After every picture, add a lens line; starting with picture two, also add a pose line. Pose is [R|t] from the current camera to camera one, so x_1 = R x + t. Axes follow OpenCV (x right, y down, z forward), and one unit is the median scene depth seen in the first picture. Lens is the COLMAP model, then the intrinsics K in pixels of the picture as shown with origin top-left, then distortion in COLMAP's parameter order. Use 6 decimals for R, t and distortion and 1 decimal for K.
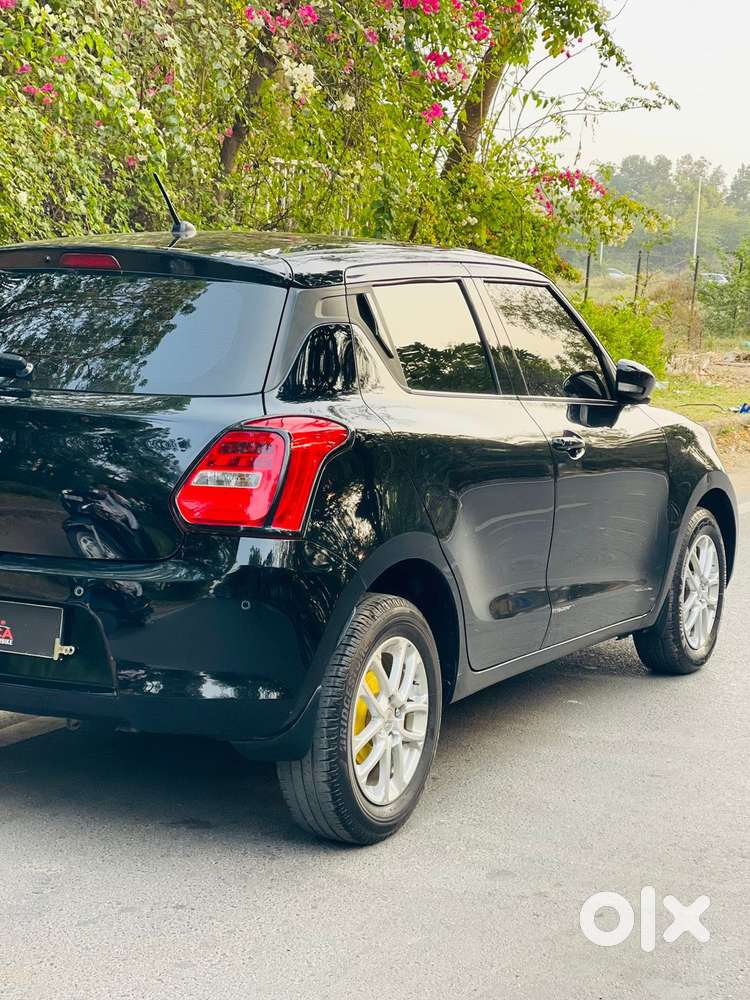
lens RADIAL K [[1845.8, 0, 380.8], [0, 1845.8, 501.7], [0, 0, 1]] dist [0.190061, 0.000000]
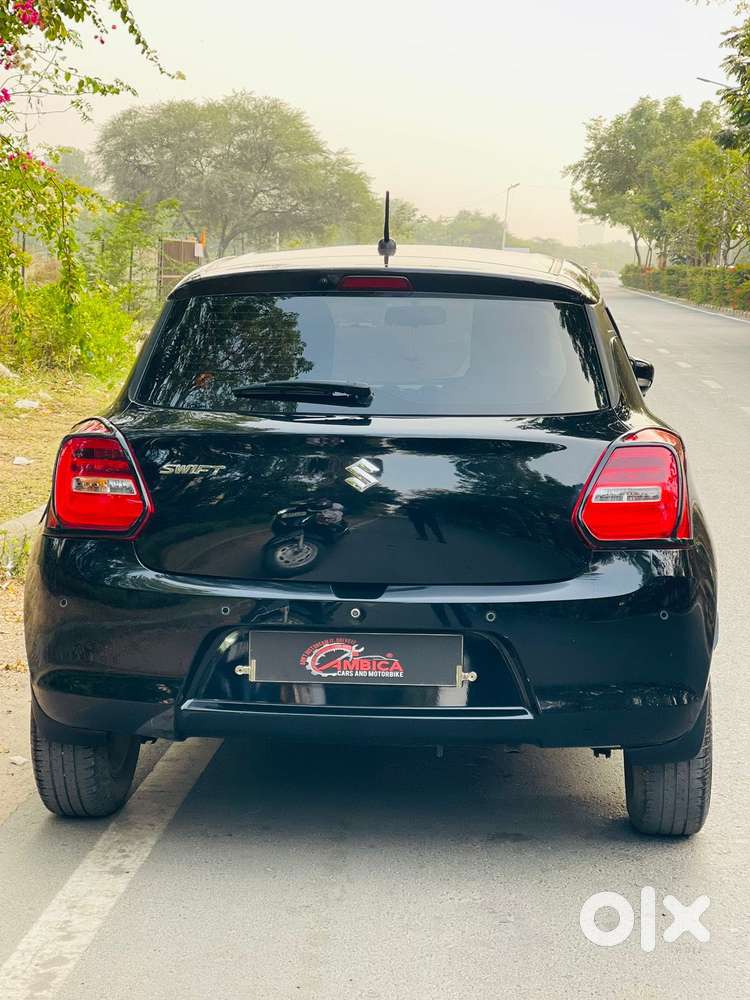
lens RADIAL K [[1845.8, 0, 380.7], [0, 1845.8, 492.8], [0, 0, 1]] dist [0.190061, 0.000000]
pose [[0.916958, -0.064327, 0.393763, -0.457787], [0.061058, 0.997917, 0.020836, -0.032093], [-0.394283, 0.004937, 0.918976, 0.082937]]
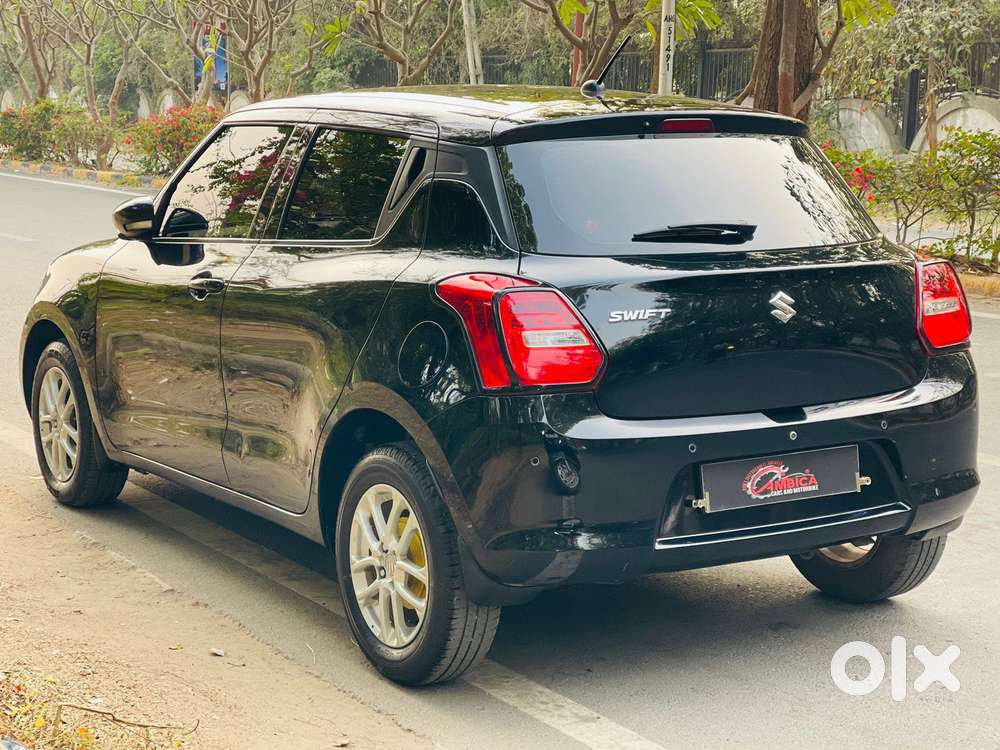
lens RADIAL K [[1845.8, 0, 500.7], [0, 1845.8, 381.8], [0, 0, 1]] dist [0.190061, 0.000000]
pose [[0.510478, -0.158617, 0.845135, -0.921667], [0.113602, 0.986665, 0.116562, -0.100439], [-0.852354, 0.036507, 0.521690, 0.465419]]
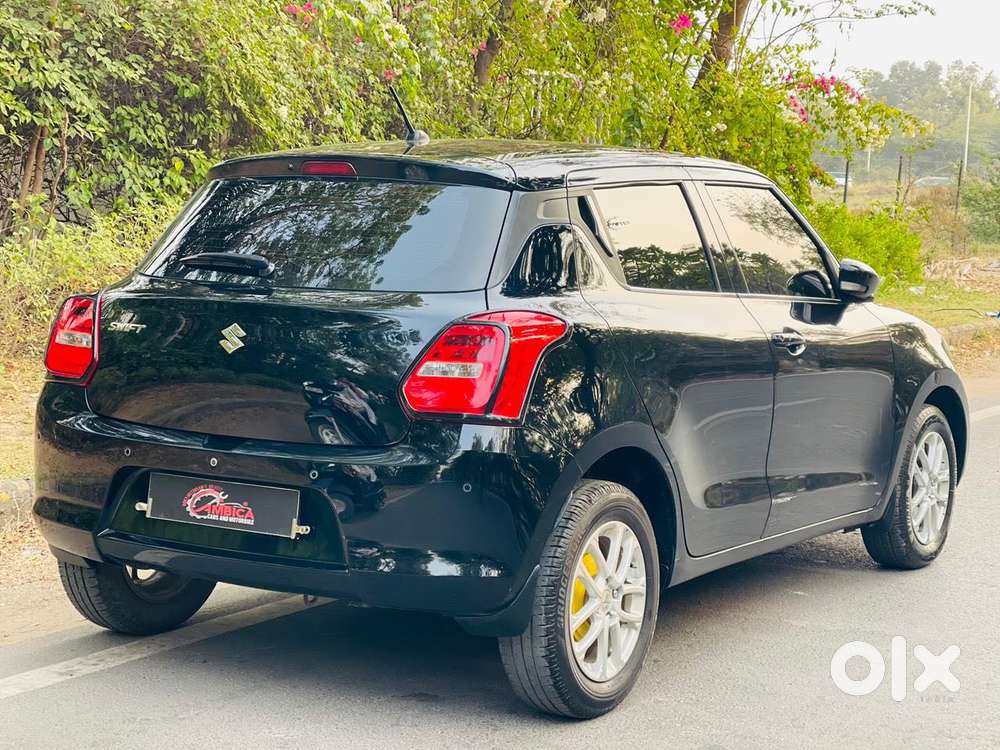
lens RADIAL K [[1845.8, 0, 497.4], [0, 1845.8, 371.4], [0, 0, 1]] dist [0.190061, 0.000000]
pose [[0.996739, 0.001200, -0.080689, 0.022097], [-0.002936, 0.999766, -0.021409, 0.008659], [0.080645, 0.021576, 0.996509, -0.044363]]
